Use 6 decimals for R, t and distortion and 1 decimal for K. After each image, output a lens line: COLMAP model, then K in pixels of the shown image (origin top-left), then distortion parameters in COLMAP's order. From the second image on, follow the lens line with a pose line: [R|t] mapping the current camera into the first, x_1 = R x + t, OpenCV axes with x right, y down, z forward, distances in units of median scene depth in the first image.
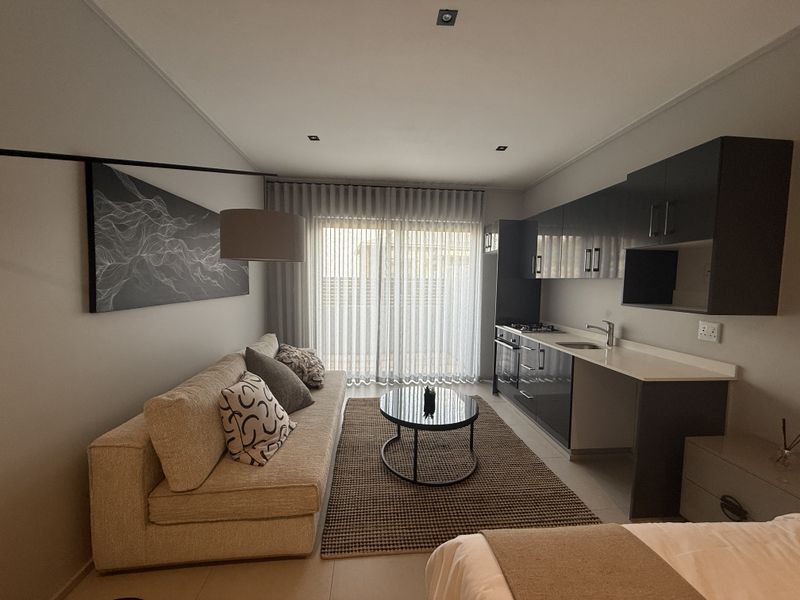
lens RADIAL K [[320.0, 0, 398.3], [0, 320.0, 299.7], [0, 0, 1]] dist [0.002855, 0.000187]
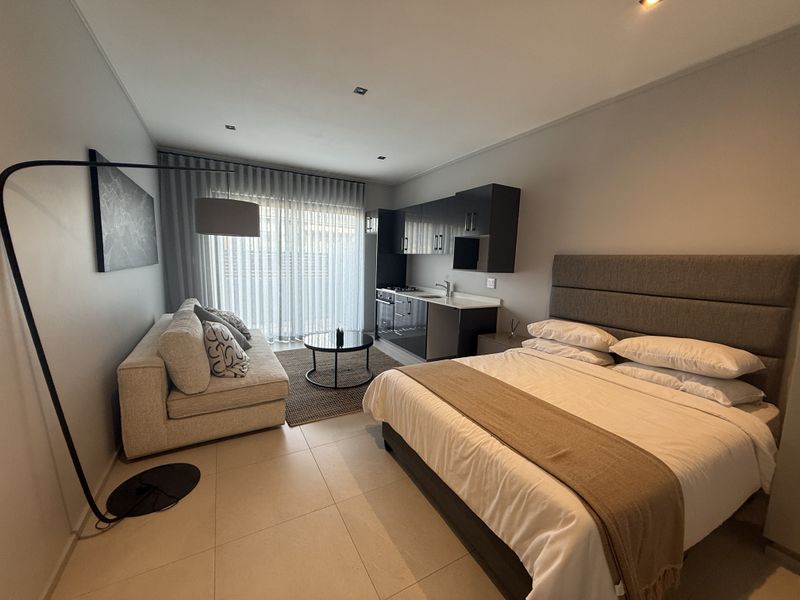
lens RADIAL K [[320.0, 0, 399.3], [0, 320.0, 300.6], [0, 0, 1]] dist [0.002855, 0.000187]
pose [[0.914276, -0.040142, 0.403097, -0.213076], [0.008831, 0.996817, 0.079239, 0.035530], [-0.404994, -0.068887, 0.911720, -0.372908]]
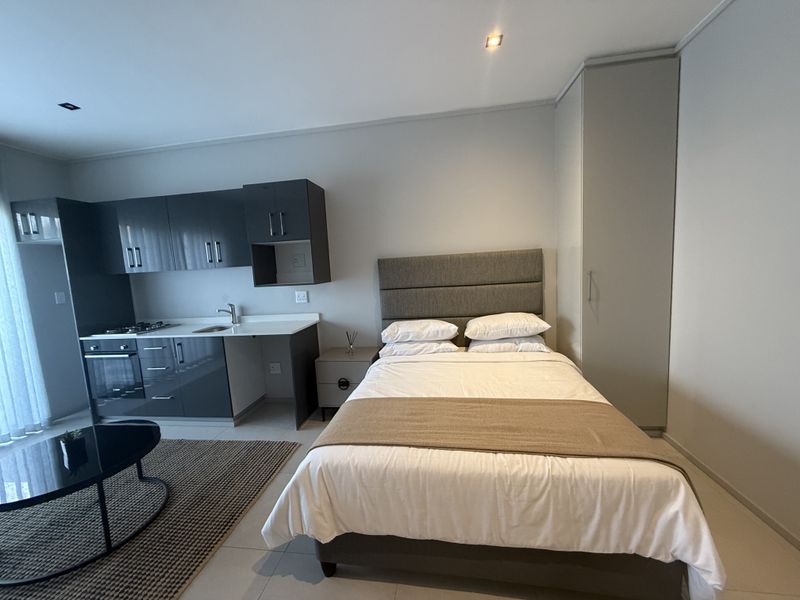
lens RADIAL K [[320.0, 0, 401.0], [0, 320.0, 300.0], [0, 0, 1]] dist [0.002855, 0.000187]
pose [[0.234630, -0.138220, 0.962208, -0.341375], [0.119484, 0.986434, 0.112565, -0.004833], [-0.964714, 0.088558, 0.247962, 0.090808]]
